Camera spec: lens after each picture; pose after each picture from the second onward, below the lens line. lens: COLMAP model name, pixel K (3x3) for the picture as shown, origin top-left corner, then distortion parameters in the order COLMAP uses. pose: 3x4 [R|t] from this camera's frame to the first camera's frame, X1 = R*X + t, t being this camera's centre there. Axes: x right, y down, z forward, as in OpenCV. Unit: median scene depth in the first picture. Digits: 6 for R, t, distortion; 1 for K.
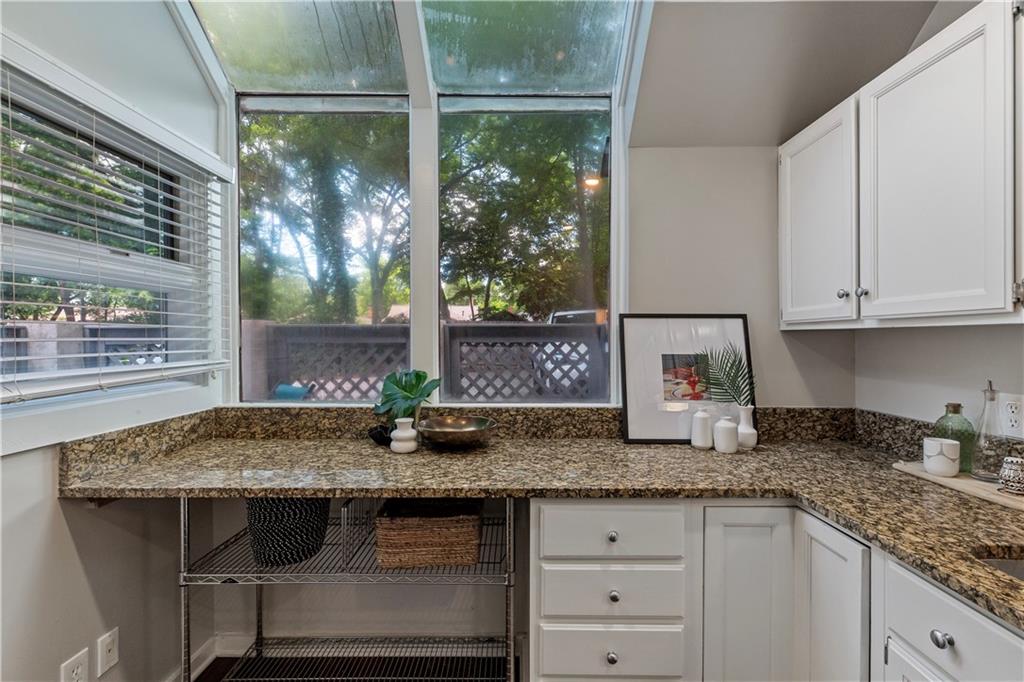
lens RADIAL K [[459.9, 0, 514.8], [0, 459.9, 342.3], [0, 0, 1]] dist [0.006431, -0.001511]
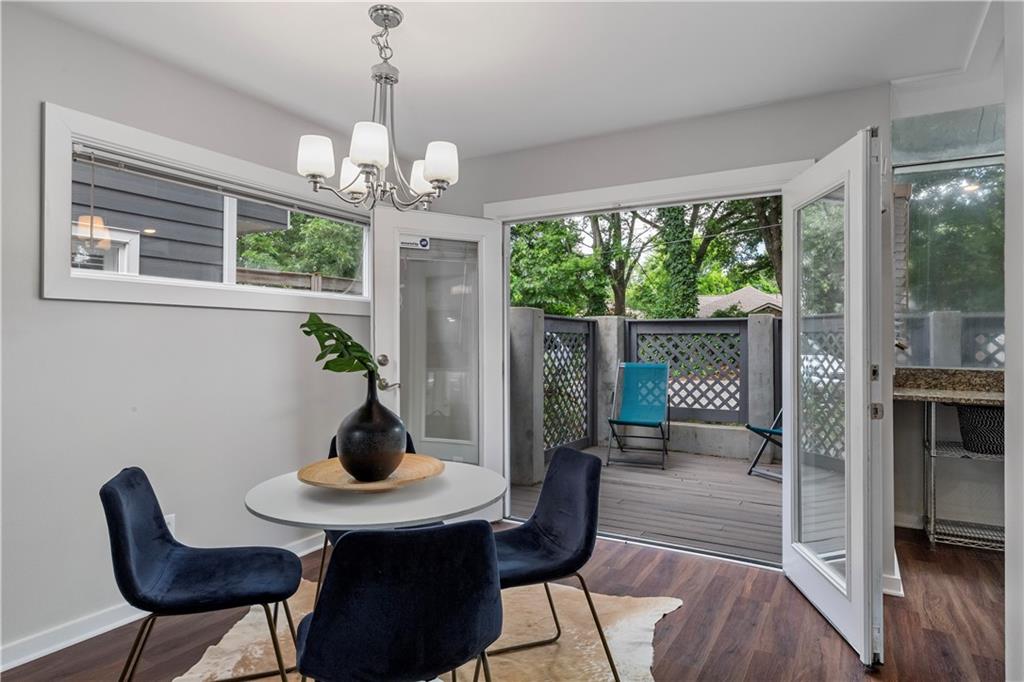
lens RADIAL K [[609.9, 0, 506.5], [0, 609.9, 337.3], [0, 0, 1]] dist [0.005741, 0.000929]
pose [[0.867464, 0.005766, -0.497466, -0.950741], [-0.011057, 0.999909, -0.007691, 0.086125], [0.497376, 0.012172, 0.867450, -1.894303]]
